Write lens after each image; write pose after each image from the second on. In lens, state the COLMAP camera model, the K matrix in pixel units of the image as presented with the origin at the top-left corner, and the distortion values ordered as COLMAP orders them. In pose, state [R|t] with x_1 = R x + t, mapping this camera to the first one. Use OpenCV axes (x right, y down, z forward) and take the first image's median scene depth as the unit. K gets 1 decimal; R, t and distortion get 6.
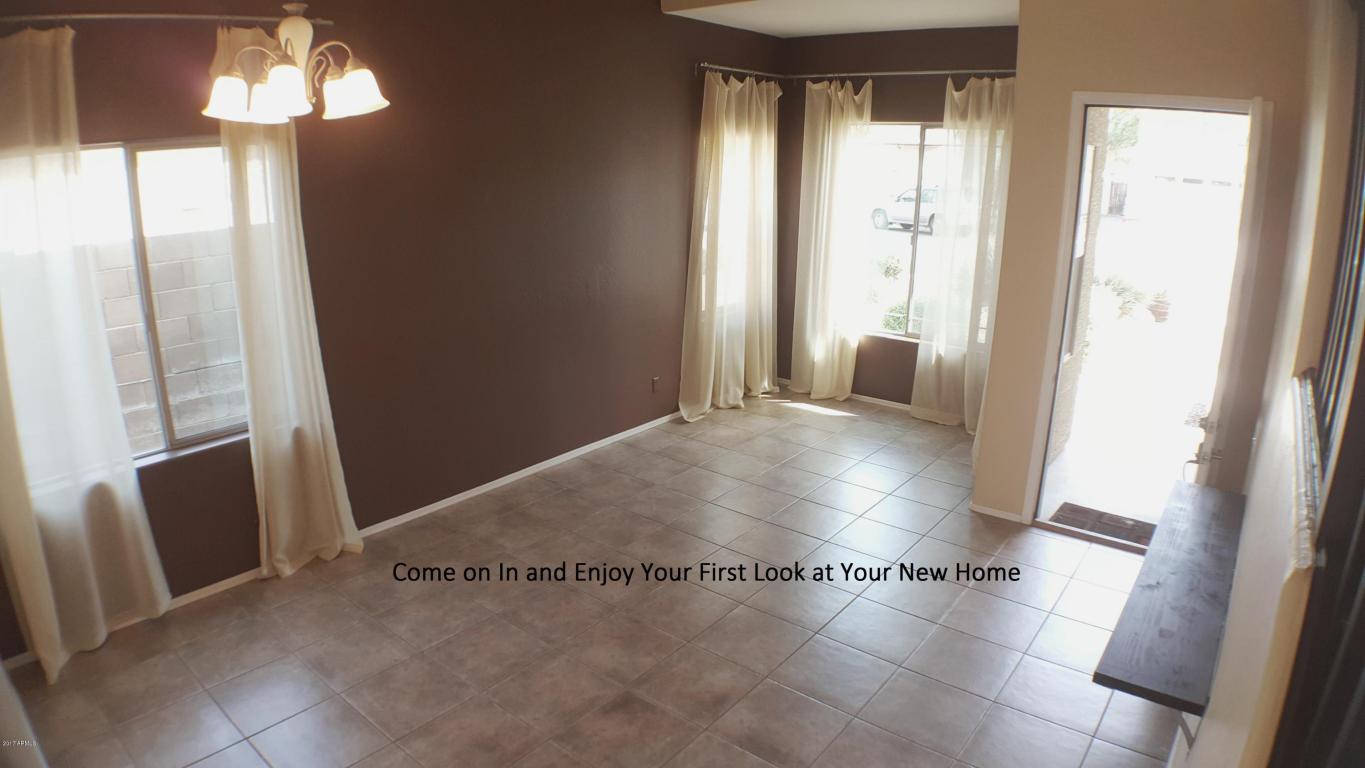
lens RADIAL K [[799.1, 0, 682.2], [0, 799.1, 393.3], [0, 0, 1]] dist [-0.144861, -0.000448]
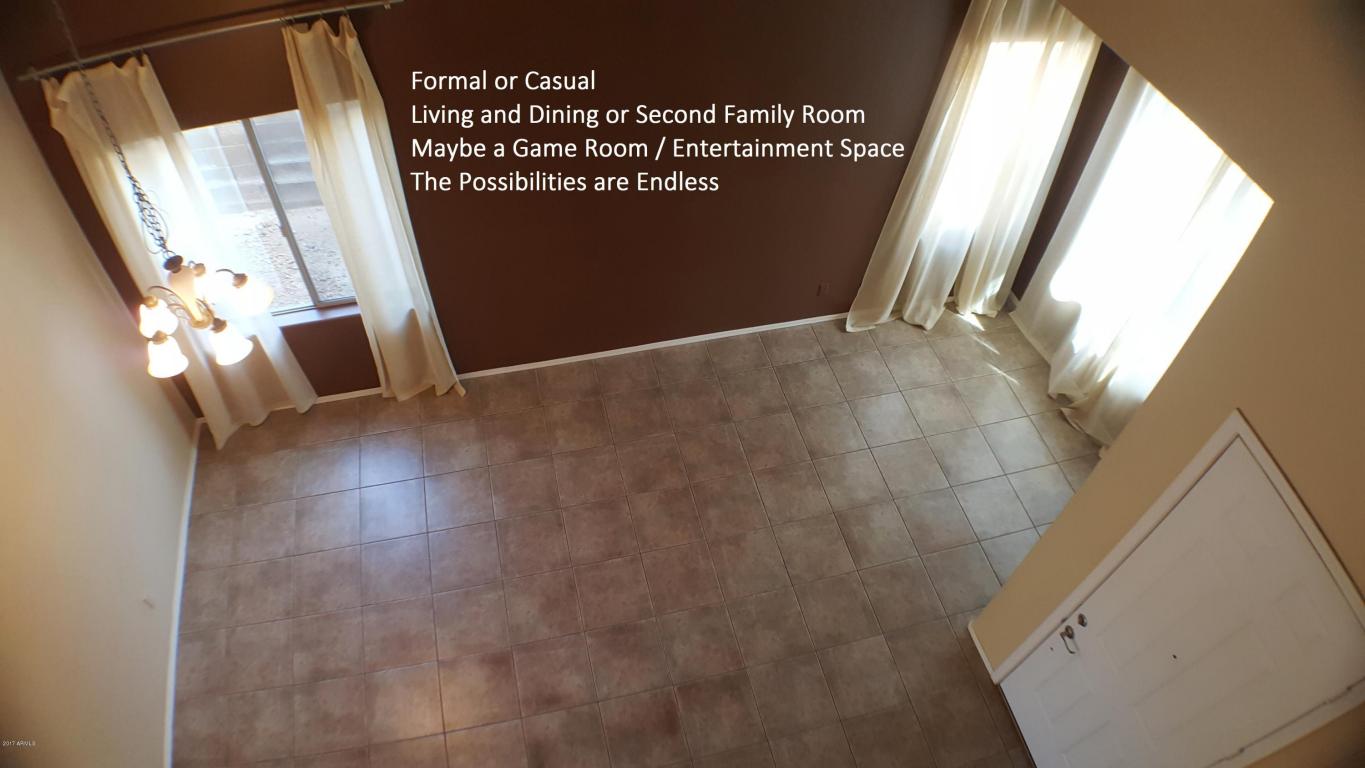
lens RADIAL K [[799.1, 0, 682.2], [0, 799.1, 393.3], [0, 0, 1]] dist [-0.144861, -0.000448]
pose [[0.805755, 0.474872, -0.353913, 0.391011], [-0.215394, 0.791620, 0.571789, -0.728079], [0.551692, -0.384492, 0.740137, 0.289332]]
